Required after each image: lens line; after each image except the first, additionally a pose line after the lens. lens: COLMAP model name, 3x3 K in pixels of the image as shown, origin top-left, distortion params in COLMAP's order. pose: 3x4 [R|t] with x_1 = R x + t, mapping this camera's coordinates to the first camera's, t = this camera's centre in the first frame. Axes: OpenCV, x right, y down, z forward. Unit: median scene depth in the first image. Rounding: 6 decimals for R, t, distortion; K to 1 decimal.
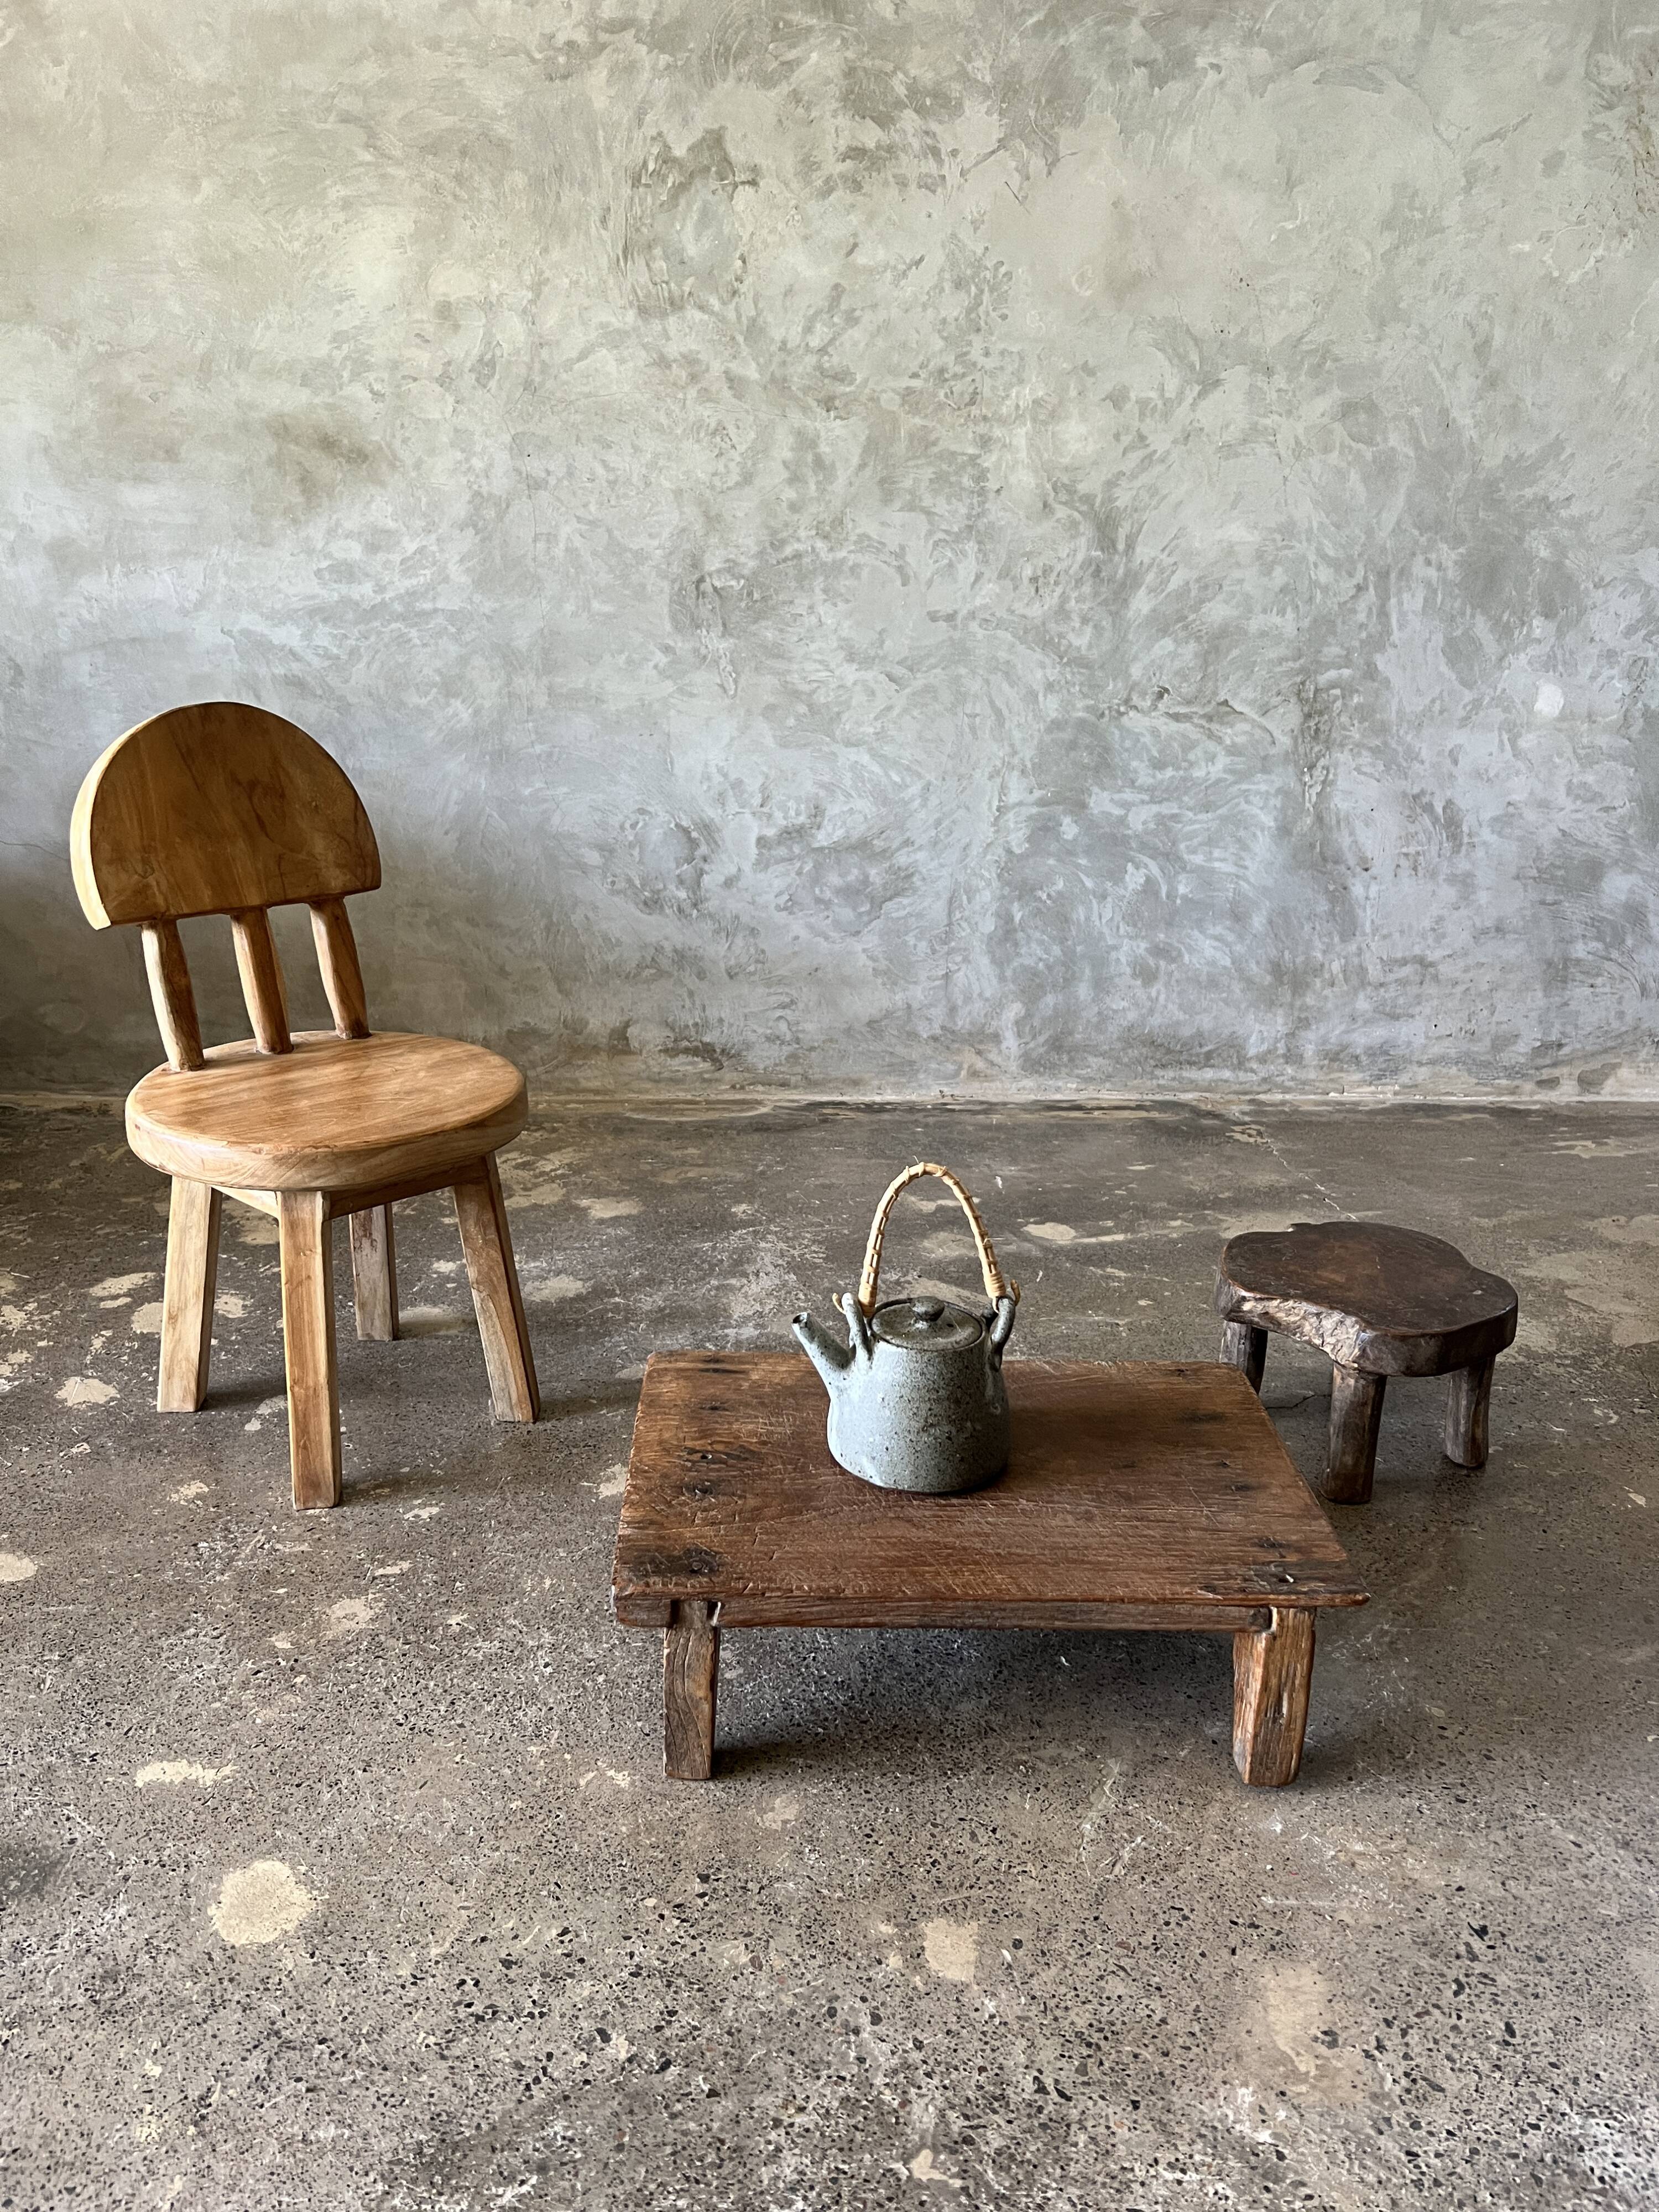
lens RADIAL K [[1693.2, 0, 846.5], [0, 1693.2, 1119.9], [0, 0, 1]] dist [0.026825, -0.041170]
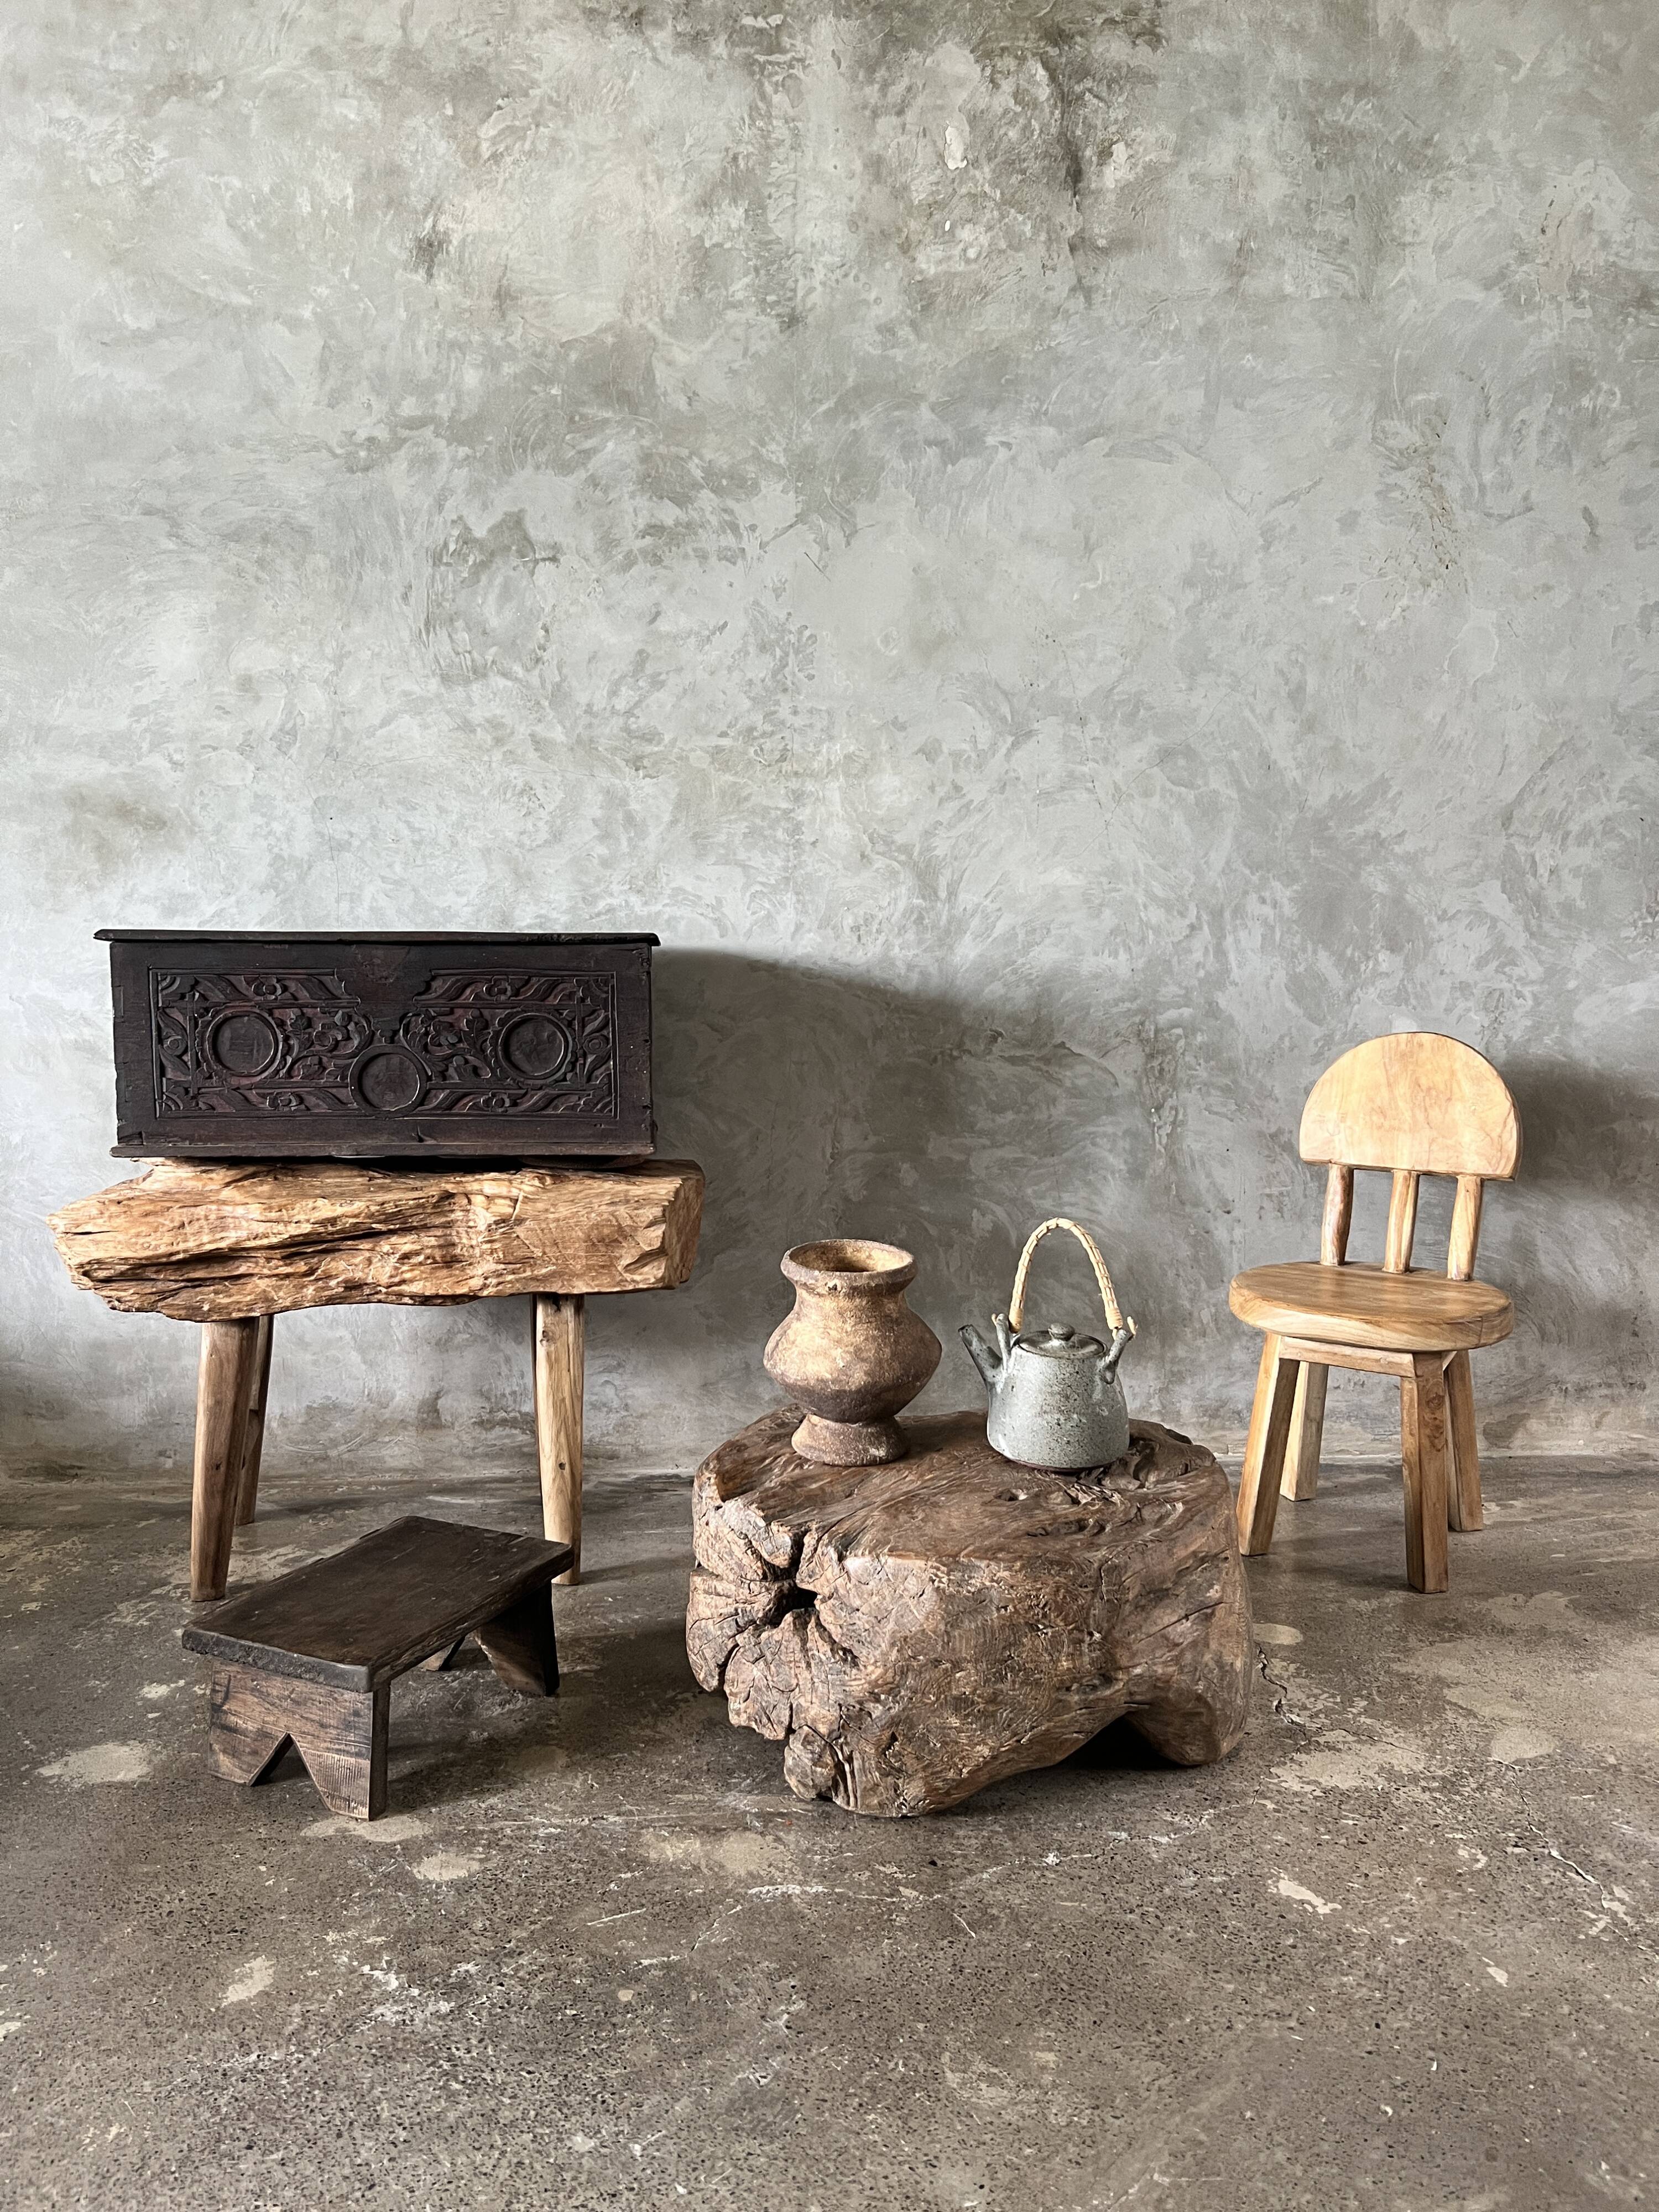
lens RADIAL K [[1693.2, 0, 838.0], [0, 1693.2, 1115.8], [0, 0, 1]] dist [0.026825, -0.041170]
pose [[0.999689, -0.023378, -0.008667, 0.110289], [0.021181, 0.979679, -0.199452, -0.018743], [0.013154, 0.199206, 0.979869, 0.070736]]
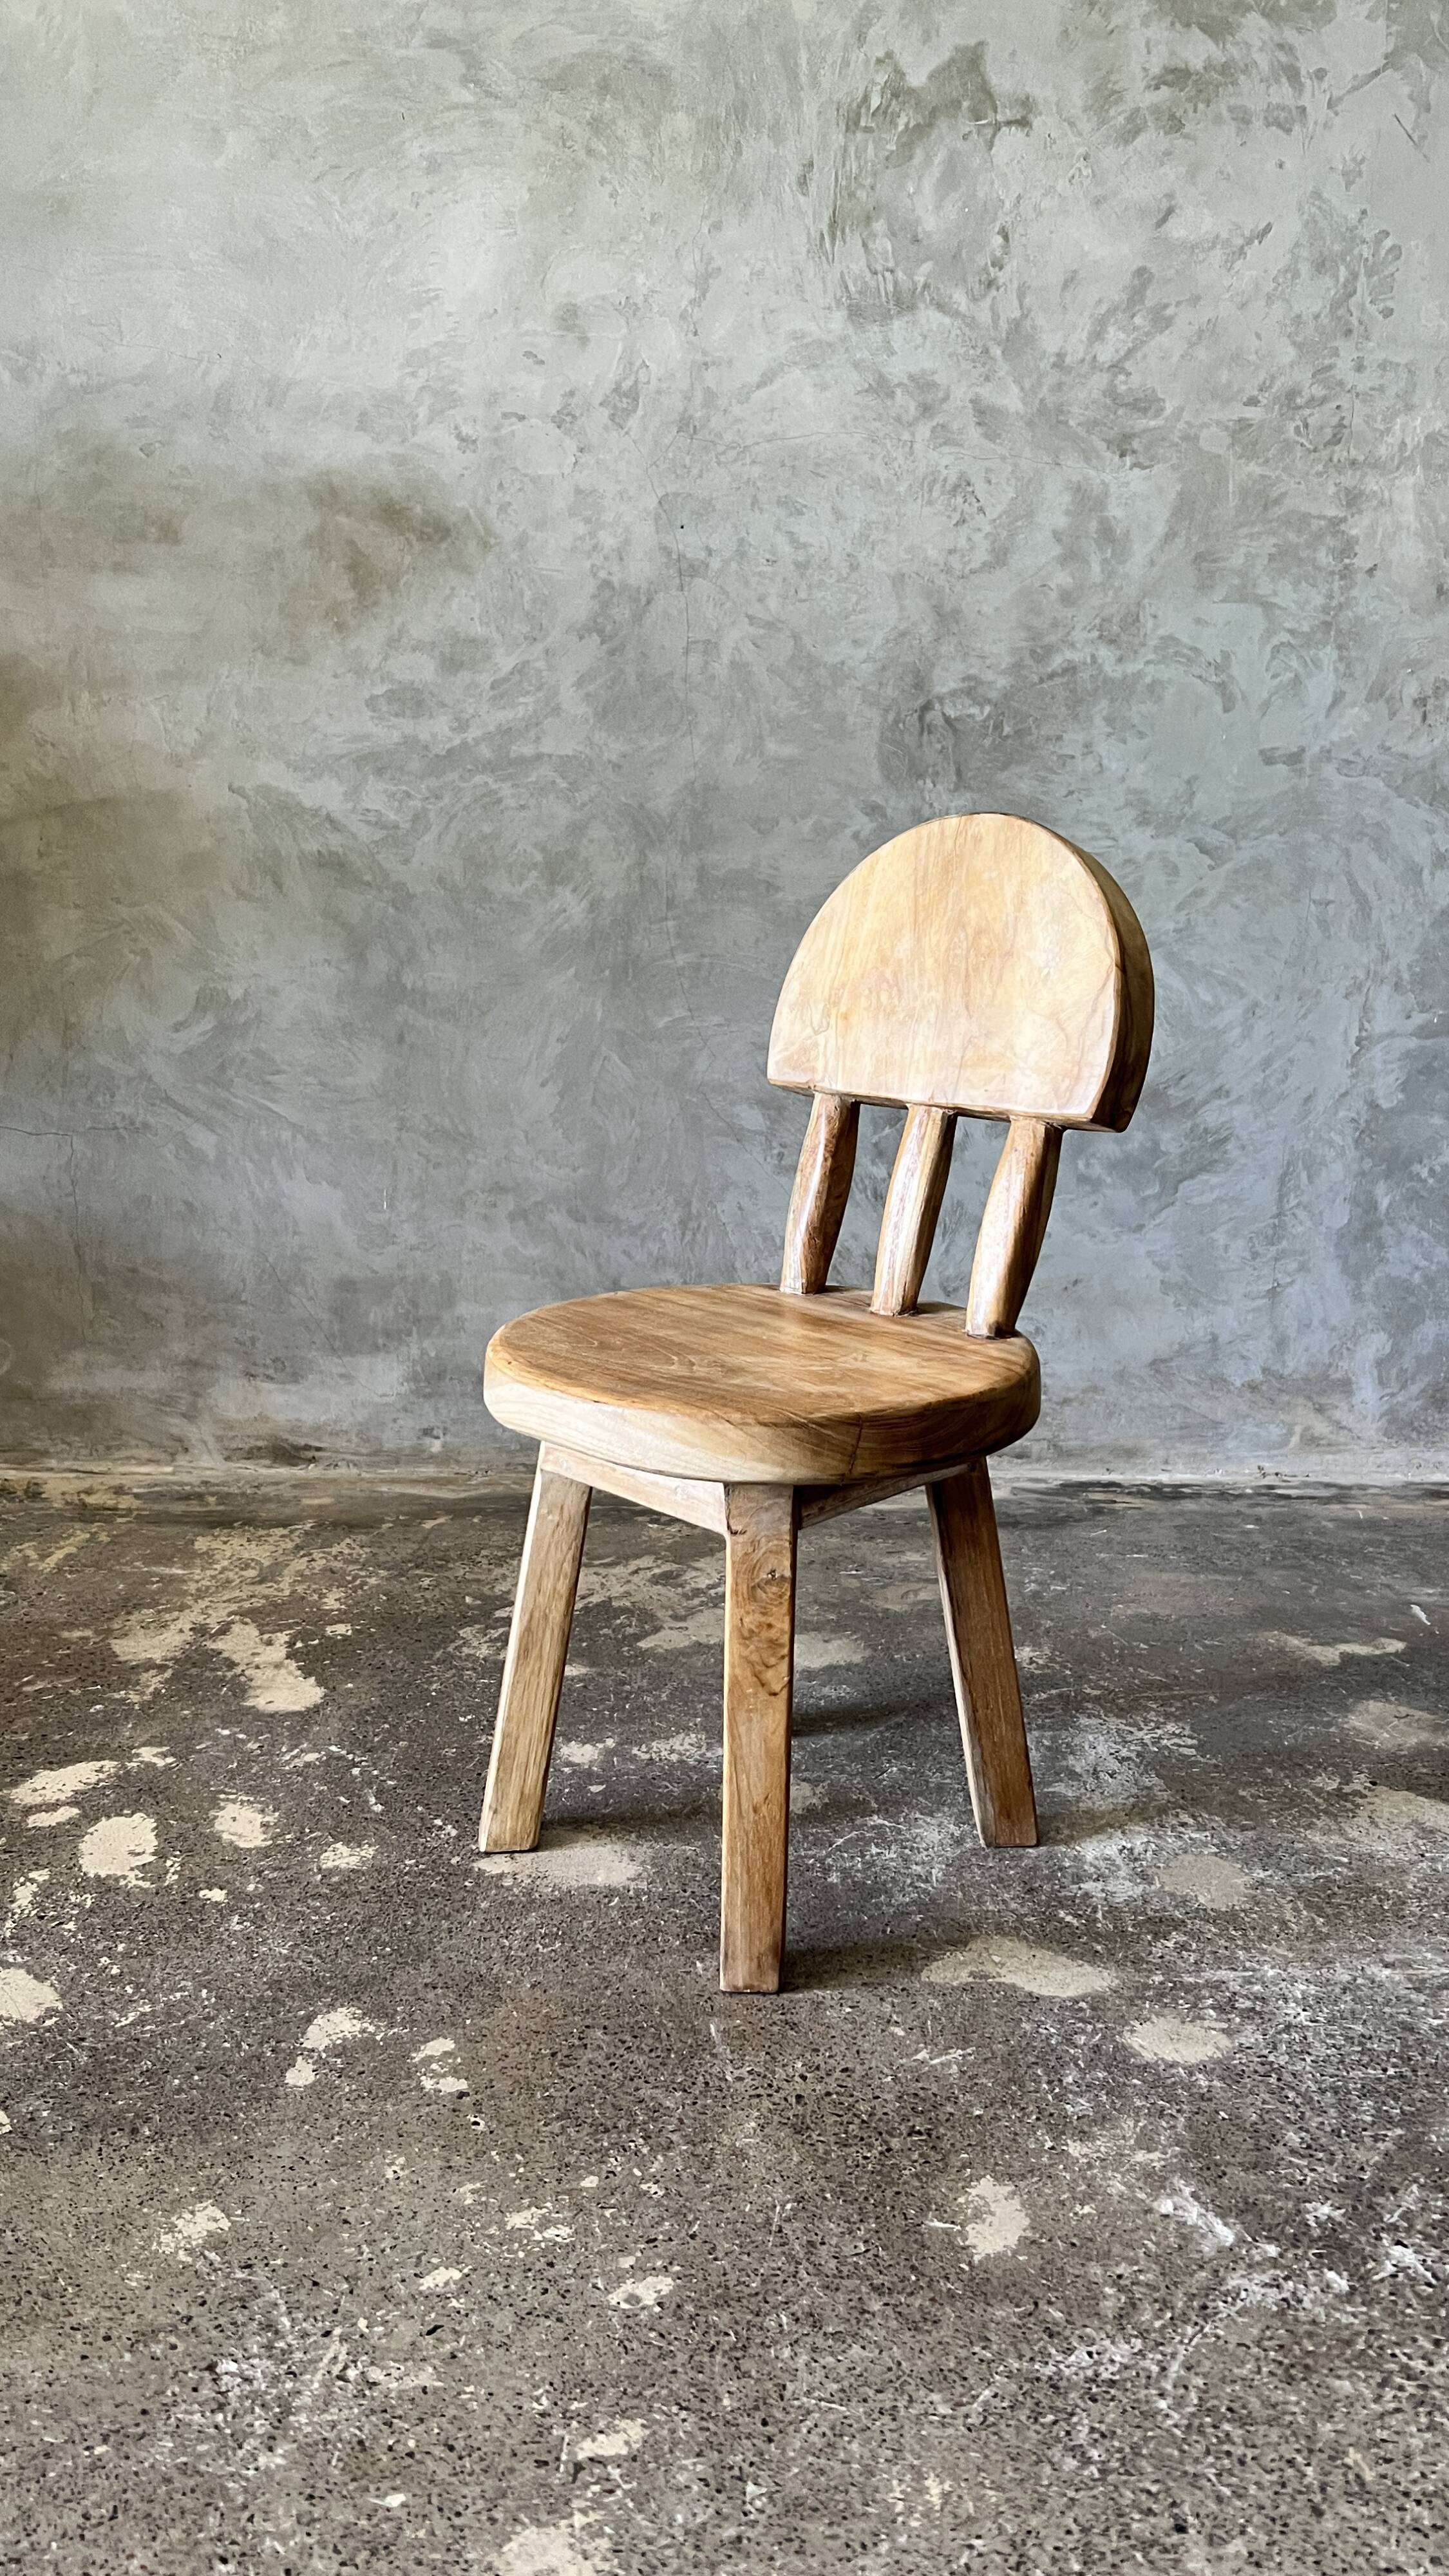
lens RADIAL K [[1971.2, 0, 730.7], [0, 1971.2, 1309.8], [0, 0, 1]] dist [0.033668, -0.048278]
pose [[0.998190, -0.001433, -0.060121, -0.118510], [-0.004354, 0.995372, -0.096001, -0.003566], [0.059980, 0.096089, 0.993564, 0.240897]]
